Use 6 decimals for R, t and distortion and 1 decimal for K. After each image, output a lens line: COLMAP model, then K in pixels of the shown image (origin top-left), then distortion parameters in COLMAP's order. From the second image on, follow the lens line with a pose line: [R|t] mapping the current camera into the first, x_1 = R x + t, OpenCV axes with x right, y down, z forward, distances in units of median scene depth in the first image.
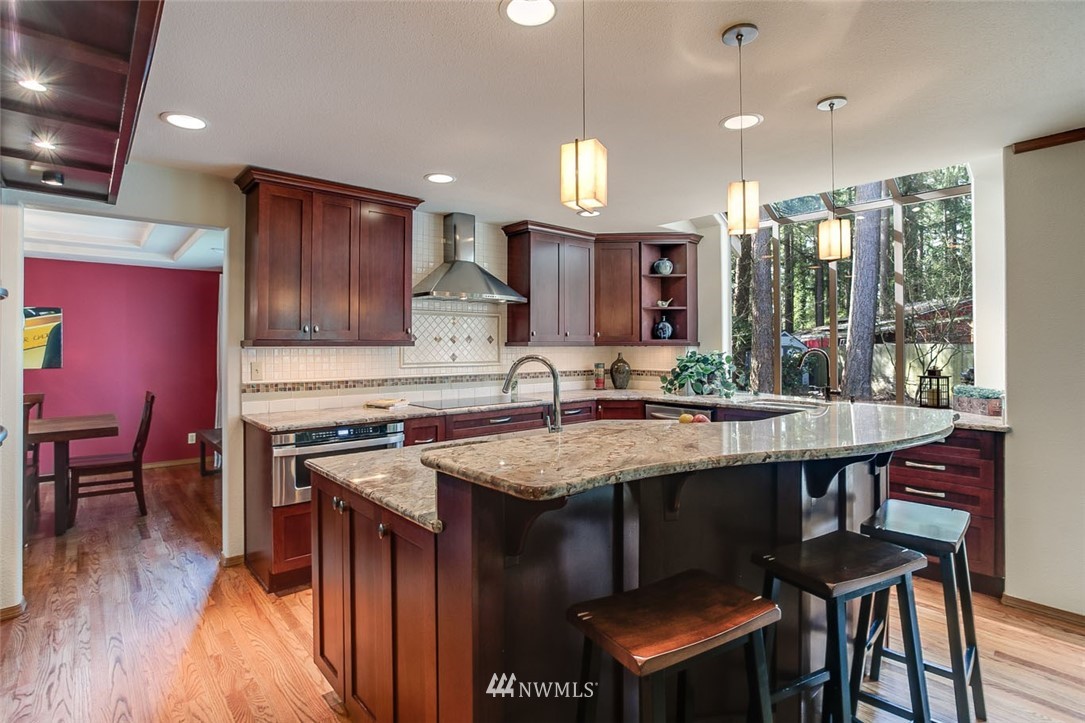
lens RADIAL K [[531.1, 0, 539.1], [0, 531.1, 339.2], [0, 0, 1]] dist [-0.025305, -0.000357]
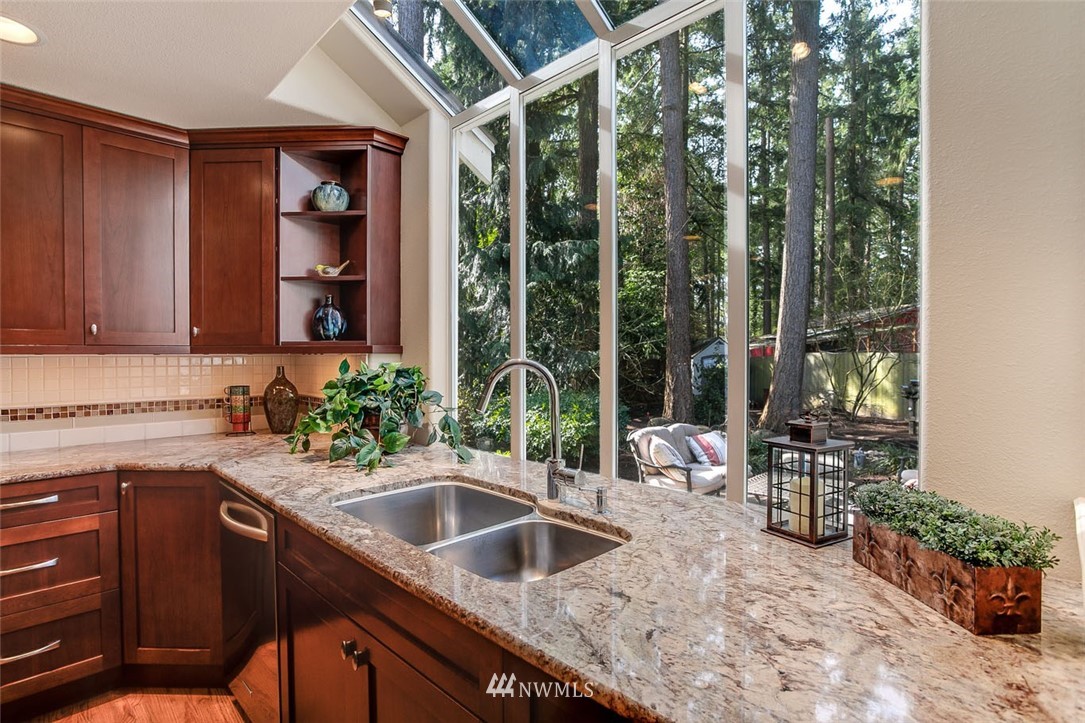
lens RADIAL K [[526.9, 0, 536.8], [0, 526.9, 353.7], [0, 0, 1]] dist [-0.048191, 0.019021]
pose [[0.998187, 0.000433, 0.060188, 0.440742], [-0.001072, 0.999944, 0.010571, 0.008156], [-0.060180, -0.010616, 0.998131, 0.531410]]
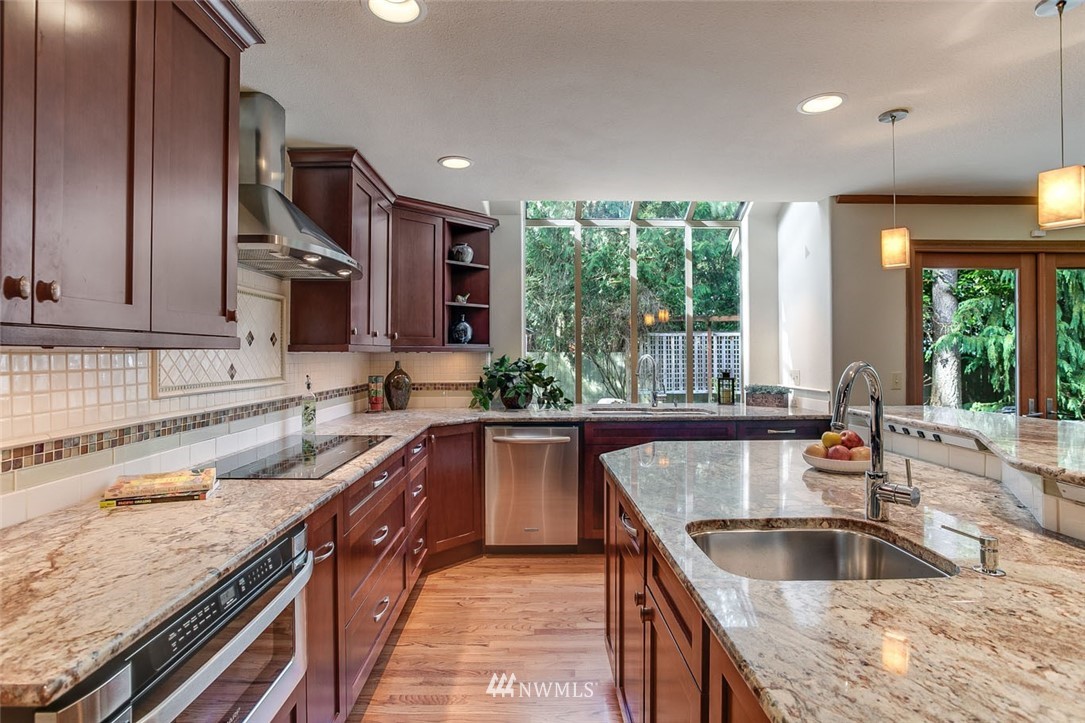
lens RADIAL K [[544.5, 0, 540.1], [0, 544.5, 350.7], [0, 0, 1]] dist [-0.003295, -0.000063]
pose [[0.648912, 0.004751, 0.760848, -0.350223], [-0.010002, 0.999947, 0.002286, 0.008954], [-0.760798, -0.009093, 0.648926, 0.410277]]
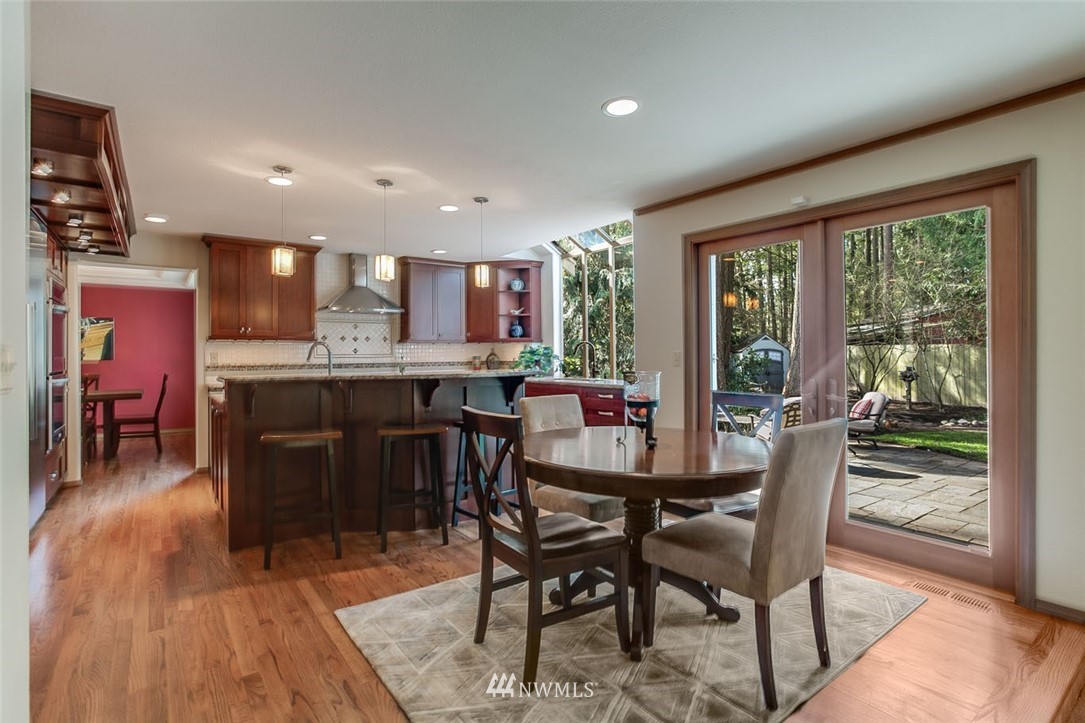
lens RADIAL K [[526.9, 0, 536.8], [0, 526.9, 353.7], [0, 0, 1]] dist [-0.048191, 0.019021]
pose [[0.996299, -0.008545, -0.085528, 0.442707], [0.009511, 0.999896, 0.010885, 0.029426], [0.085426, -0.011658, 0.996276, -0.387316]]
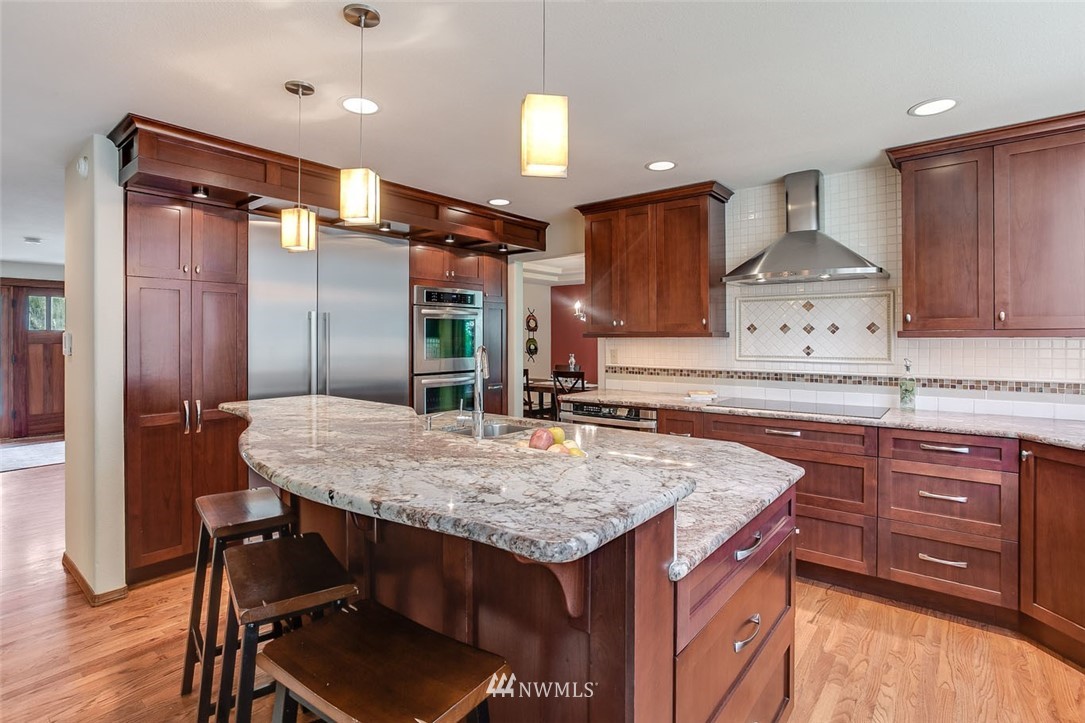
lens RADIAL K [[526.9, 0, 536.8], [0, 526.9, 353.7], [0, 0, 1]] dist [-0.048191, 0.019021]
pose [[0.157728, 0.030384, -0.987015, 0.529951], [0.017419, 0.999285, 0.033545, 0.004353], [0.987329, -0.022484, 0.157086, 0.444376]]
